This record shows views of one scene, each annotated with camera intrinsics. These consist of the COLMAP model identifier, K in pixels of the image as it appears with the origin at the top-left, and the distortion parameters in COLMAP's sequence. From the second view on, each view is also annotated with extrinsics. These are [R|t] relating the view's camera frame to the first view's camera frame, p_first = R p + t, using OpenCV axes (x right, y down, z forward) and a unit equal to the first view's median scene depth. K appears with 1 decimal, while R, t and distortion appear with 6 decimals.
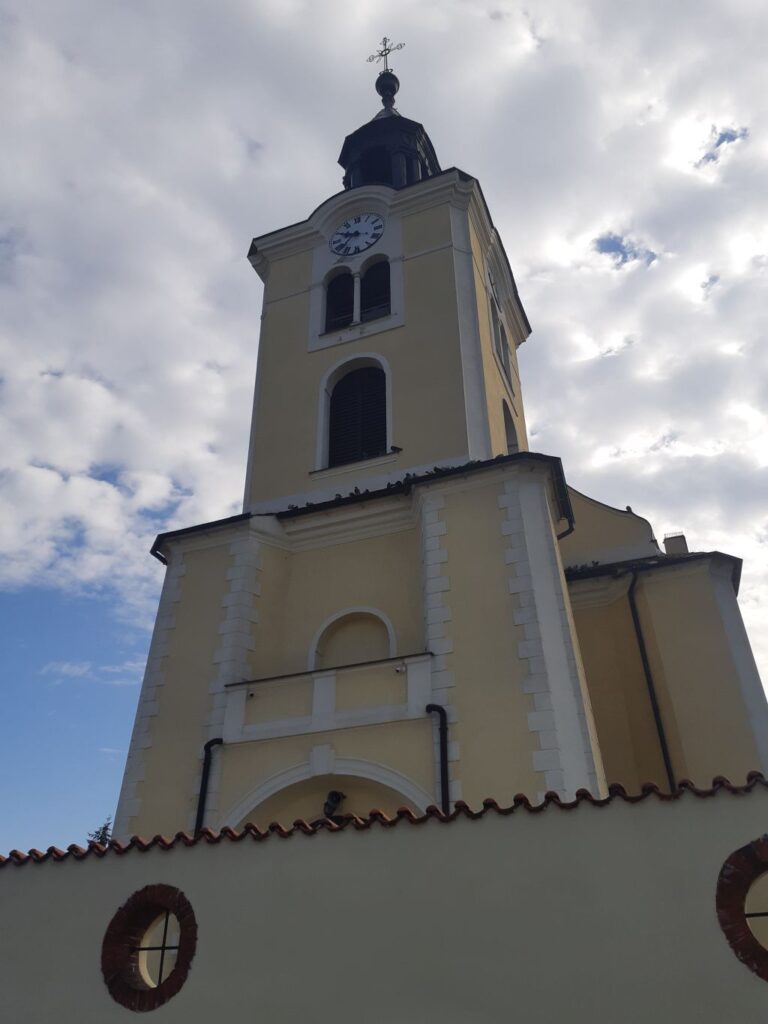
lens RADIAL K [[804.8, 0, 378.6], [0, 804.8, 526.6], [0, 0, 1]] dist [0.014964, -0.003889]
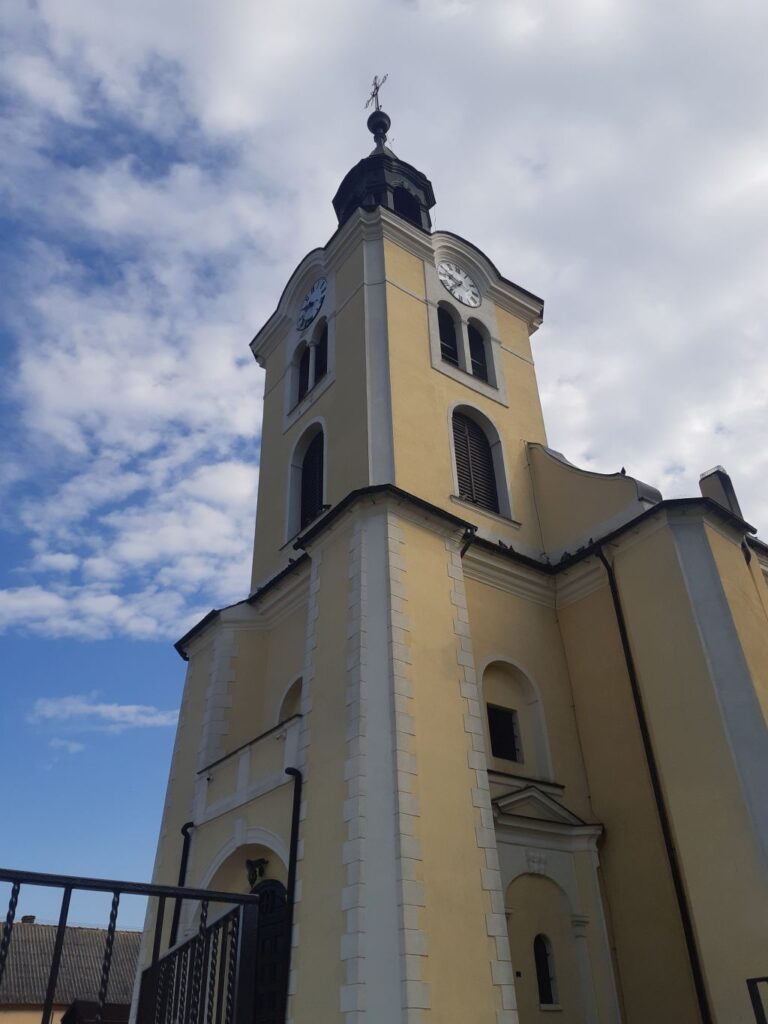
lens RADIAL K [[804.8, 0, 378.6], [0, 804.8, 526.6], [0, 0, 1]] dist [0.014964, -0.003889]
pose [[0.840516, -0.313065, -0.442180, 0.465861], [0.309364, 0.947344, -0.082670, 0.029823], [0.444777, -0.067309, 0.893109, 0.086969]]
